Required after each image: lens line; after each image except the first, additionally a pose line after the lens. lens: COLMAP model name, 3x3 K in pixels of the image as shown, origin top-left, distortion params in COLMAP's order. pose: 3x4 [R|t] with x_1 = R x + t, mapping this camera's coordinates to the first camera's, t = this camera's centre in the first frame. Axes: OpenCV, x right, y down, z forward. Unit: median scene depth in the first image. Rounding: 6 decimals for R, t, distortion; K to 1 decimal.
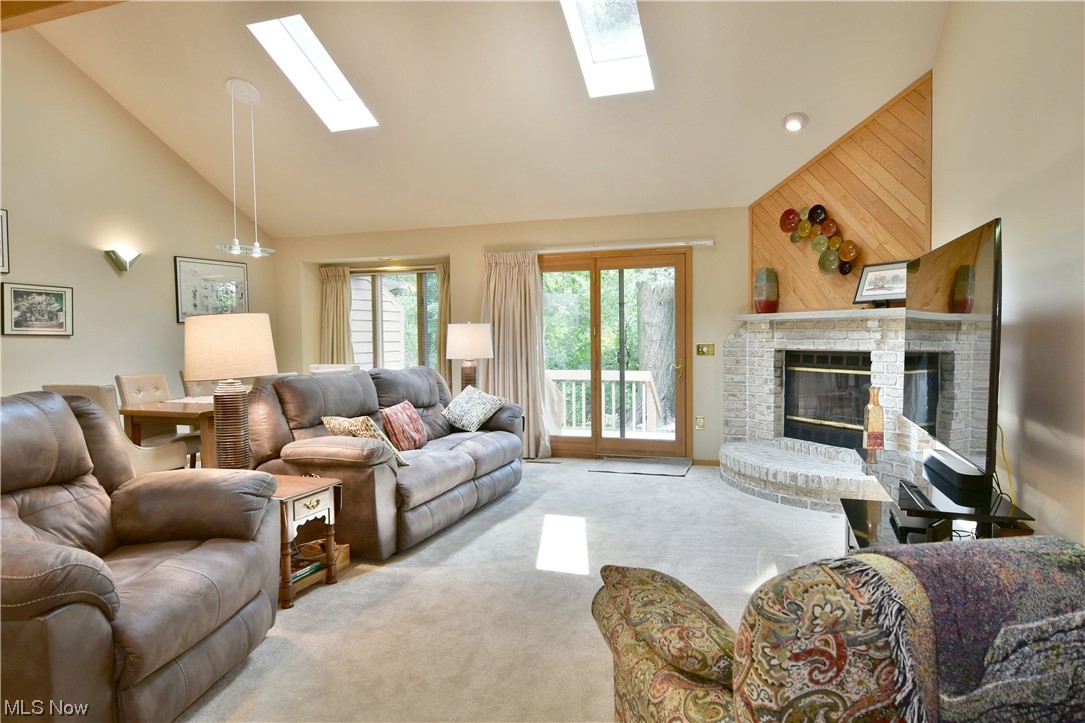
lens RADIAL K [[663.6, 0, 546.9], [0, 663.6, 363.7], [0, 0, 1]] dist [-0.004979, -0.002230]
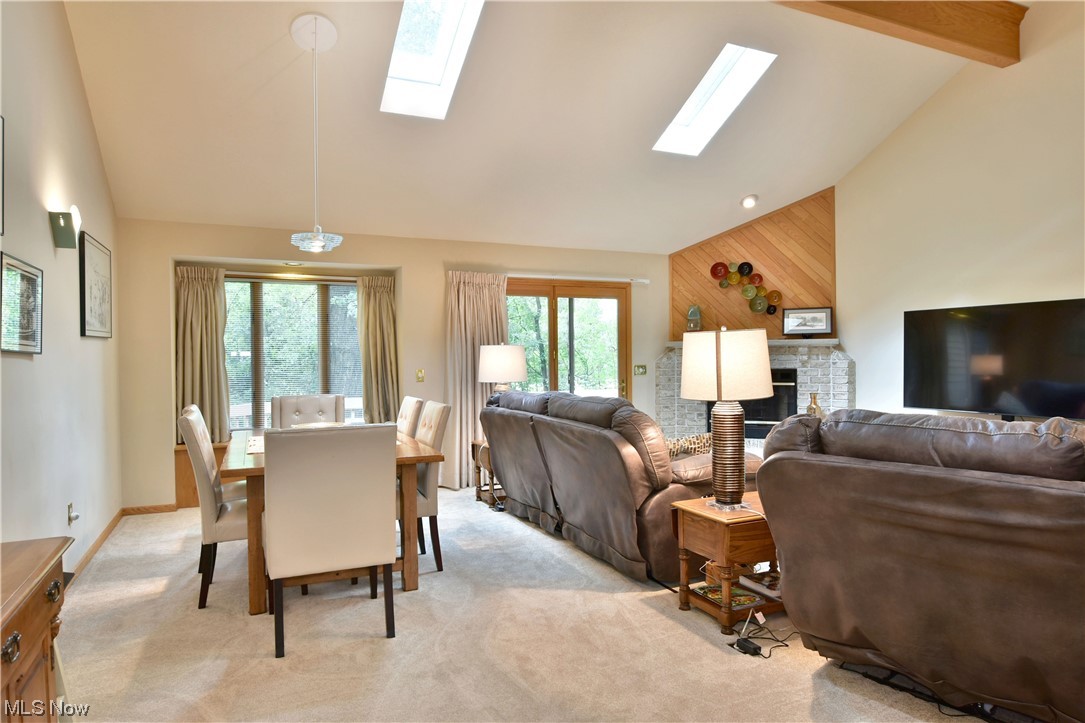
lens RADIAL K [[663.6, 0, 545.4], [0, 663.6, 365.8], [0, 0, 1]] dist [-0.004979, -0.002230]
pose [[0.728910, -0.006016, 0.684583, -0.746618], [0.031944, 0.999171, -0.025232, -0.004913], [-0.683864, 0.040260, 0.728498, 0.267727]]
